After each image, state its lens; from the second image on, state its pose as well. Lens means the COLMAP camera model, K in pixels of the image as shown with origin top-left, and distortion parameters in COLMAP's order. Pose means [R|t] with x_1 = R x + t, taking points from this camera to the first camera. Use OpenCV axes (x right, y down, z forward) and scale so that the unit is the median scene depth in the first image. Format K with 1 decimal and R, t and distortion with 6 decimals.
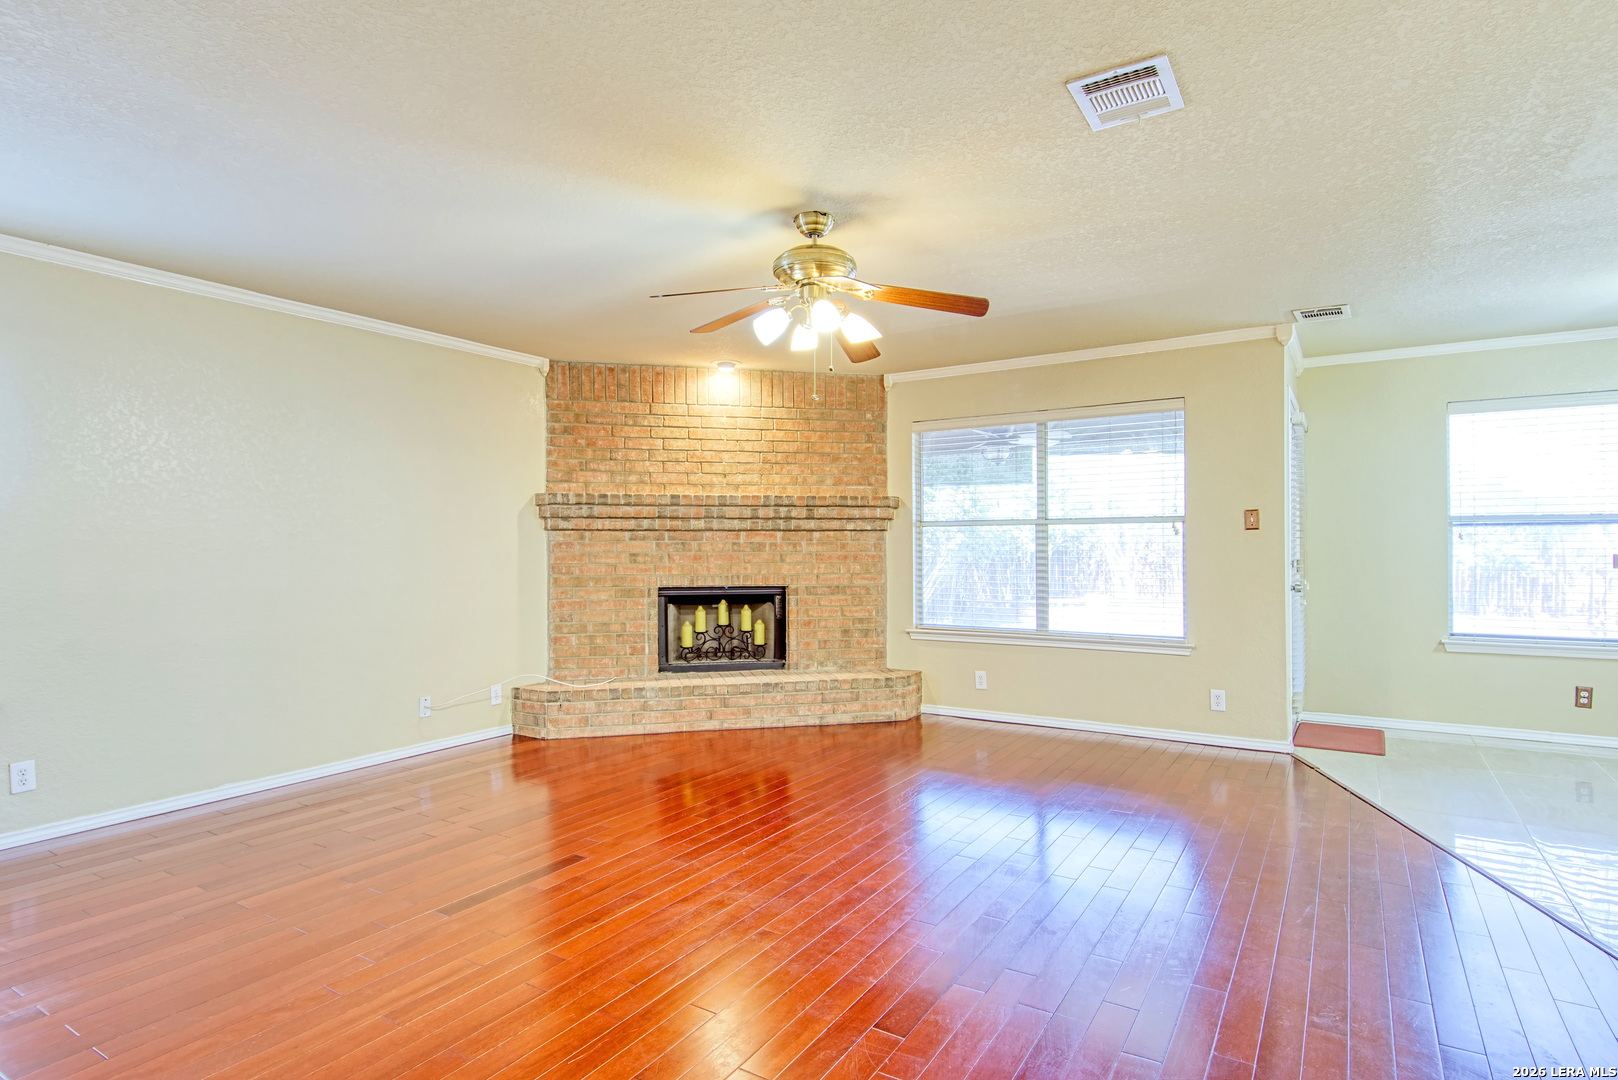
lens RADIAL K [[854.8, 0, 798.4], [0, 854.8, 544.8], [0, 0, 1]] dist [0.039411, -0.035149]
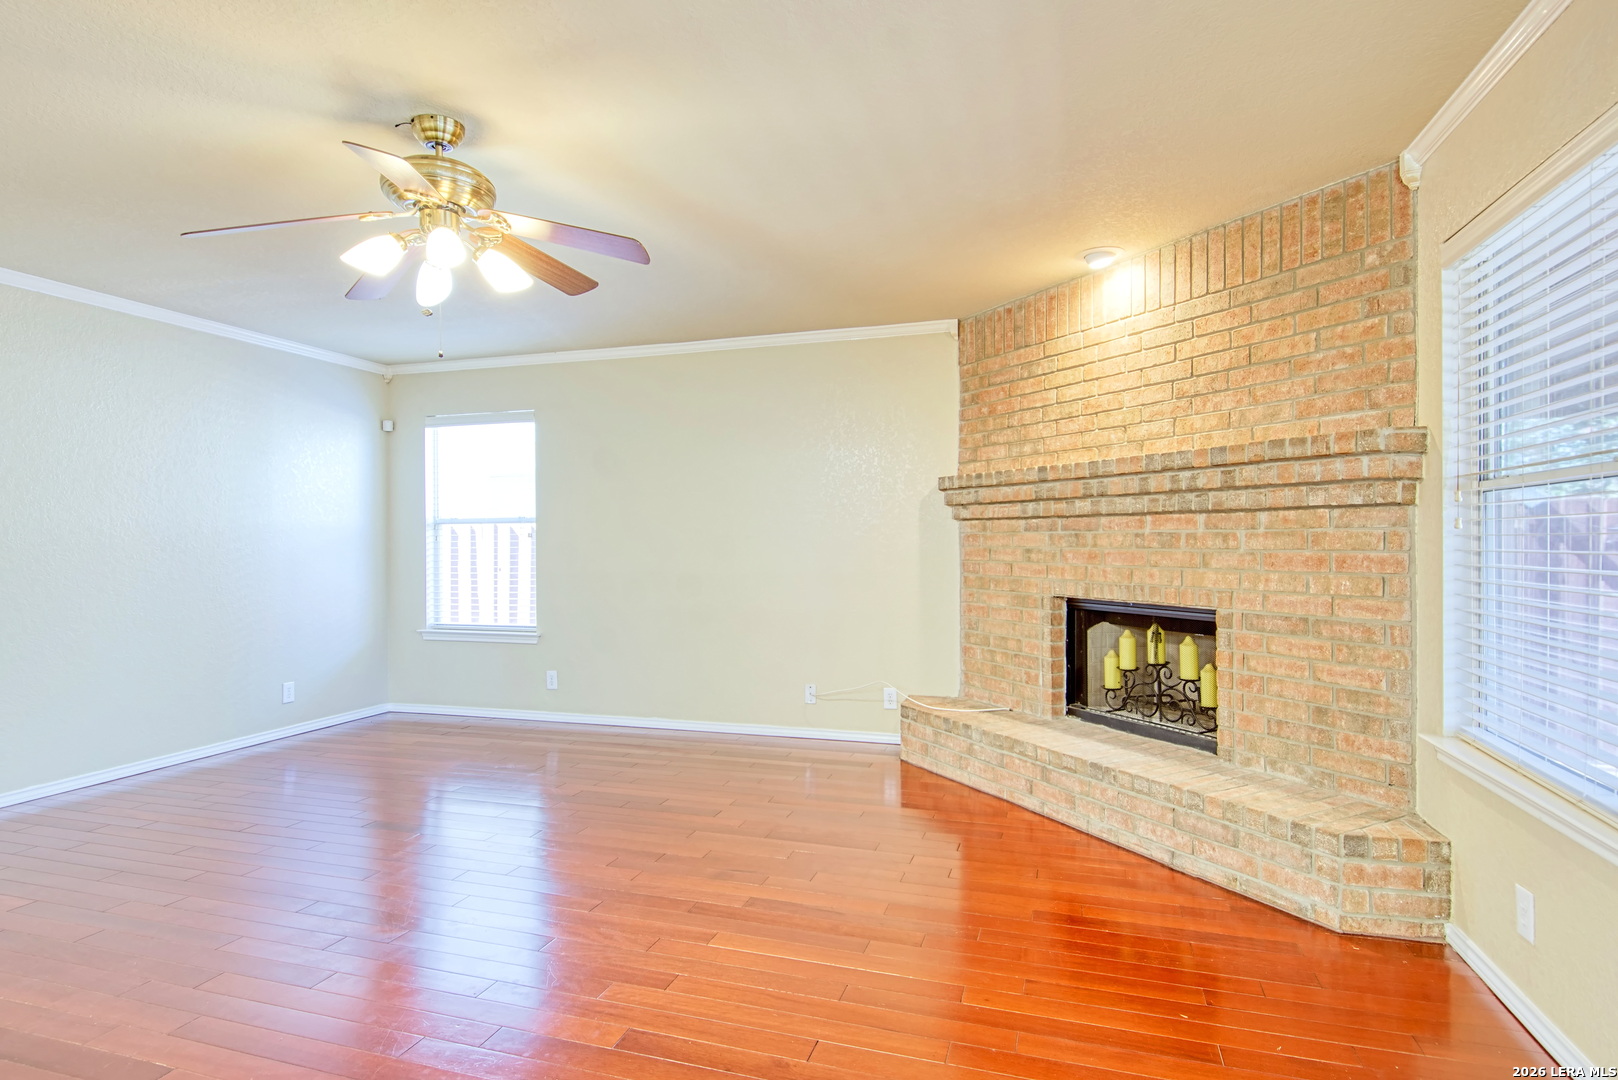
lens RADIAL K [[854.8, 0, 798.4], [0, 854.8, 544.8], [0, 0, 1]] dist [0.039411, -0.035149]
pose [[0.267465, 0.007624, -0.963537, 0.472334], [0.004977, 0.999944, 0.009294, -0.001355], [0.963555, -0.007282, 0.267412, 0.599527]]
